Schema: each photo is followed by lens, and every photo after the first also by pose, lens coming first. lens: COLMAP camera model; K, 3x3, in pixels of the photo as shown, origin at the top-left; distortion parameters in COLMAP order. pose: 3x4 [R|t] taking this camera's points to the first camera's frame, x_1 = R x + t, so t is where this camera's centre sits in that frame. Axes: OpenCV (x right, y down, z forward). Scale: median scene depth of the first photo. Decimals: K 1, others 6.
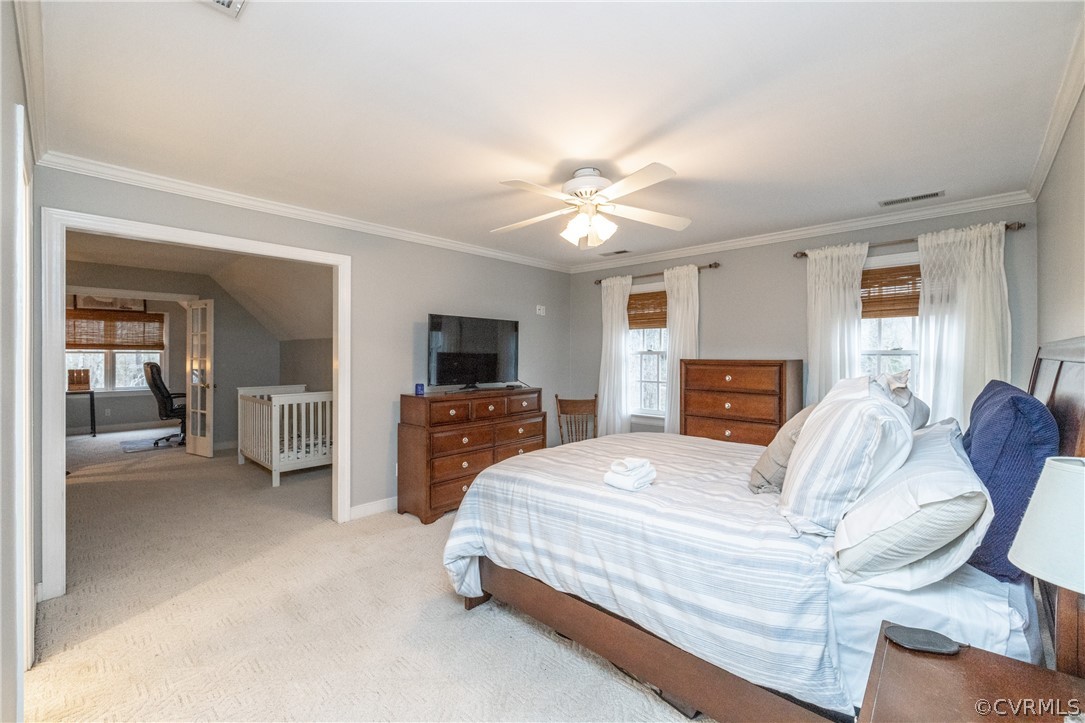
lens RADIAL K [[461.1, 0, 542.5], [0, 461.1, 361.5], [0, 0, 1]] dist [-0.000495, -0.000032]
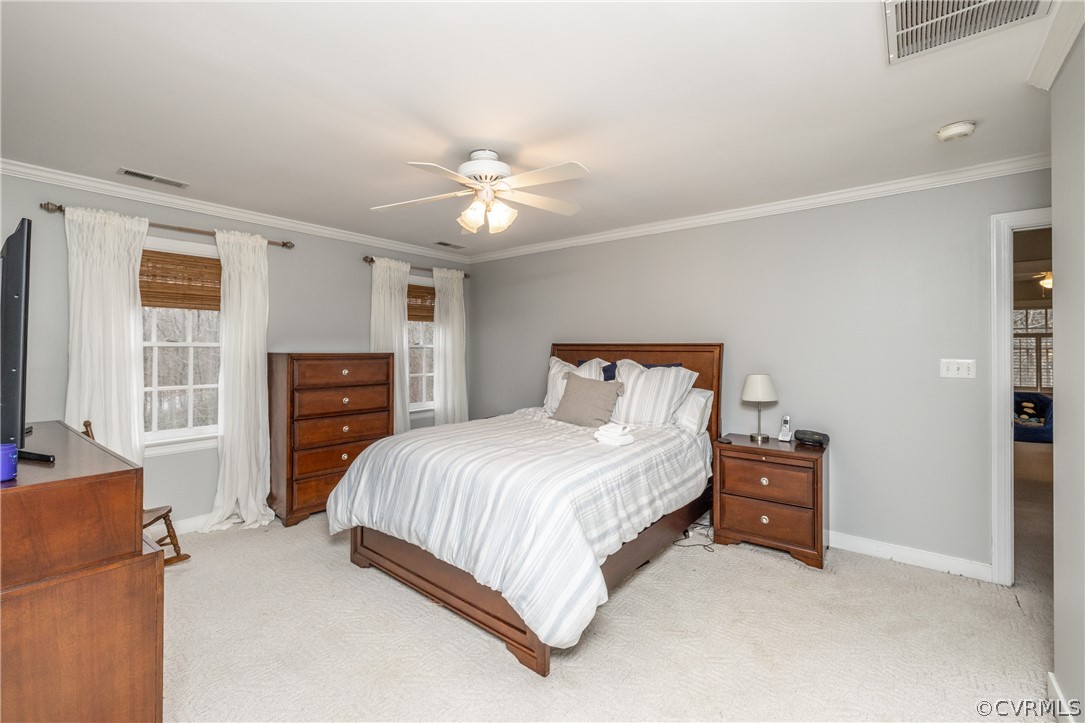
lens RADIAL K [[453.5, 0, 542.0], [0, 453.5, 350.1], [0, 0, 1]] dist [-0.000421, -0.000054]
pose [[-0.070033, -0.005211, 0.997531, -0.615010], [0.010824, 0.999924, 0.005983, -0.012564], [-0.997486, 0.011217, -0.069971, 0.701399]]
